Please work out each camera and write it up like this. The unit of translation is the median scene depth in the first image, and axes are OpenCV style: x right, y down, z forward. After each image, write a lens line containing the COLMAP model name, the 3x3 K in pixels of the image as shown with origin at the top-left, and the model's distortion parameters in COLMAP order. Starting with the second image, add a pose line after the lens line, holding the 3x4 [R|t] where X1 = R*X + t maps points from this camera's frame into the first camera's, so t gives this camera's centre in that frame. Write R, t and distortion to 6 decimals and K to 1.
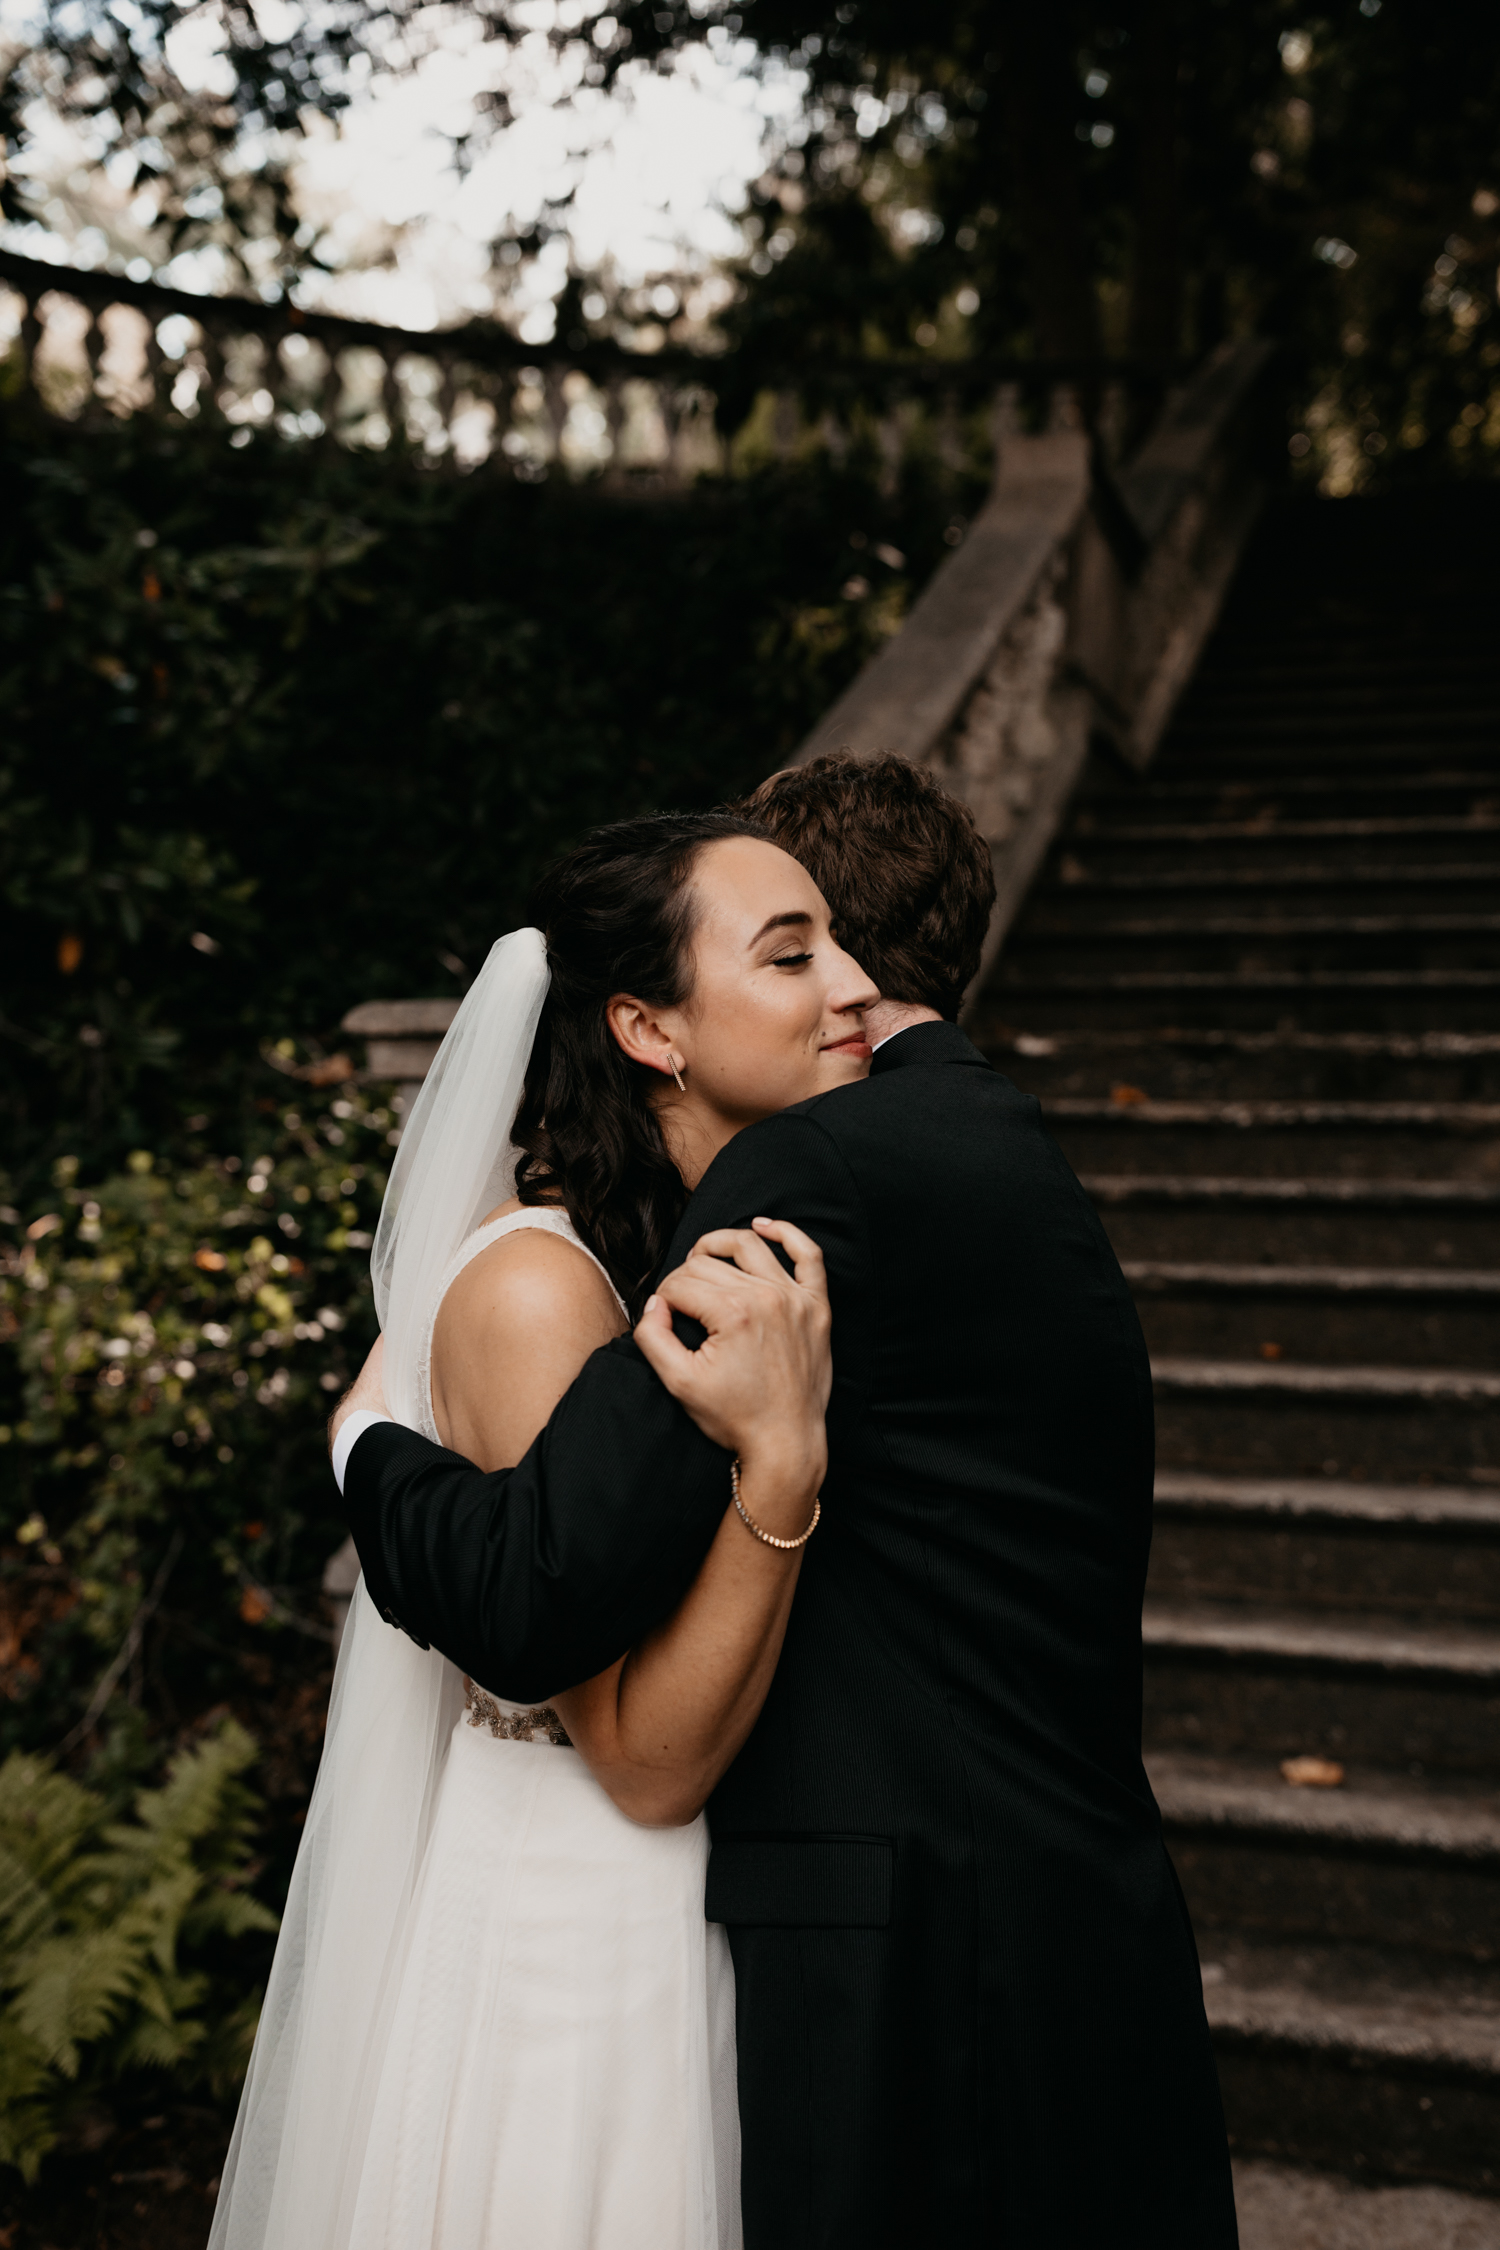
lens RADIAL K [[2149.3, 0, 745.8], [0, 2149.3, 1137.3], [0, 0, 1]] dist [-0.006380, 0.000000]
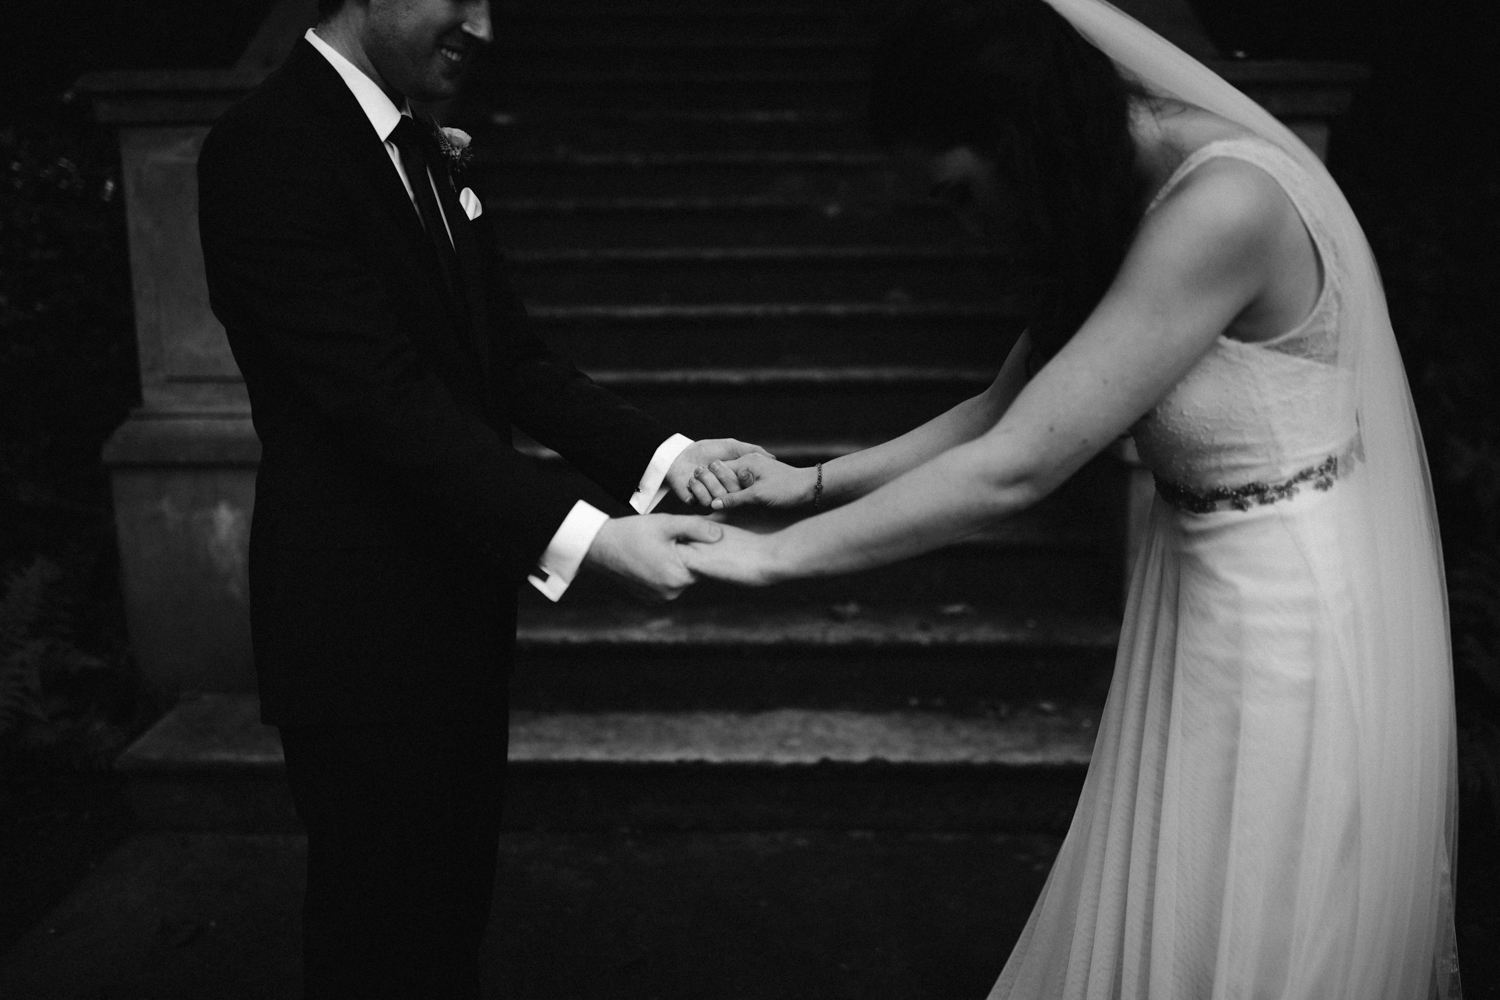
lens RADIAL K [[1432.9, 0, 752.1], [0, 1432.9, 504.0], [0, 0, 1]] dist [-0.006380, 0.000000]
pose [[0.942589, -0.085548, 0.322811, -0.057340], [0.019519, 0.979093, 0.202474, 0.025268], [-0.333383, -0.184549, 0.924553, -0.078053]]
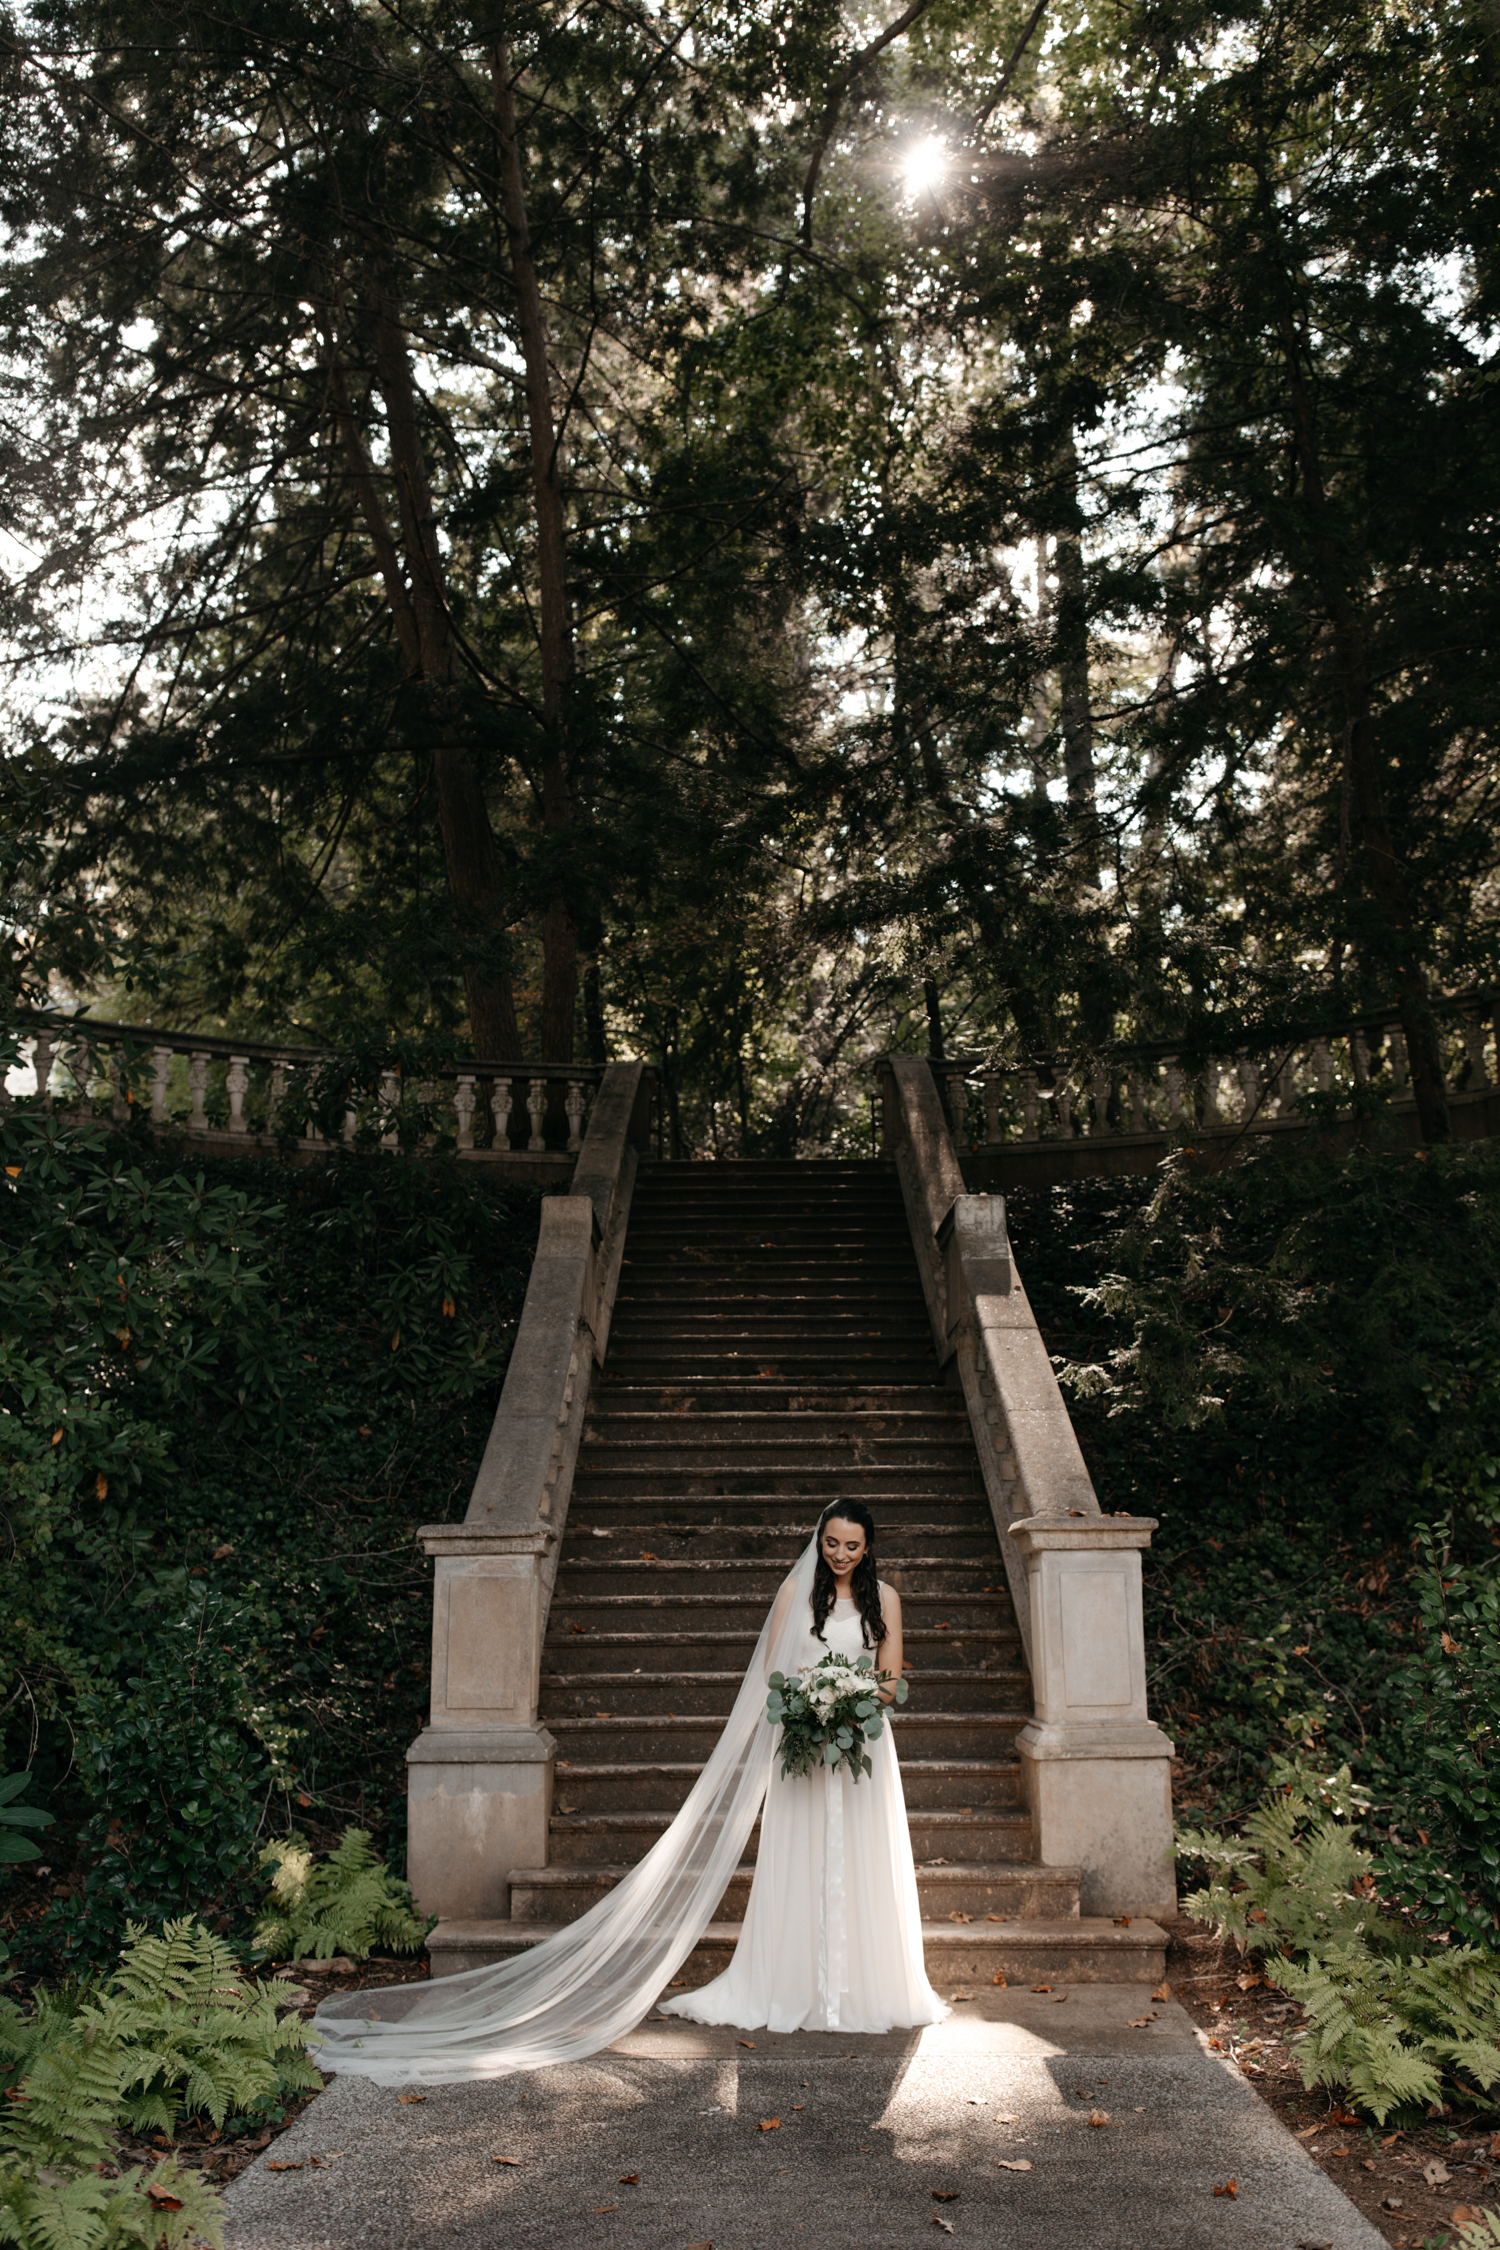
lens RADIAL K [[2149.3, 0, 748.9], [0, 2149.3, 1119.3], [0, 0, 1]] dist [-0.006380, 0.000000]
pose [[0.942081, 0.050788, 0.331519, -0.446688], [0.022792, 0.976488, -0.214366, 0.015232], [-0.334611, 0.209506, 0.918772, -1.043484]]
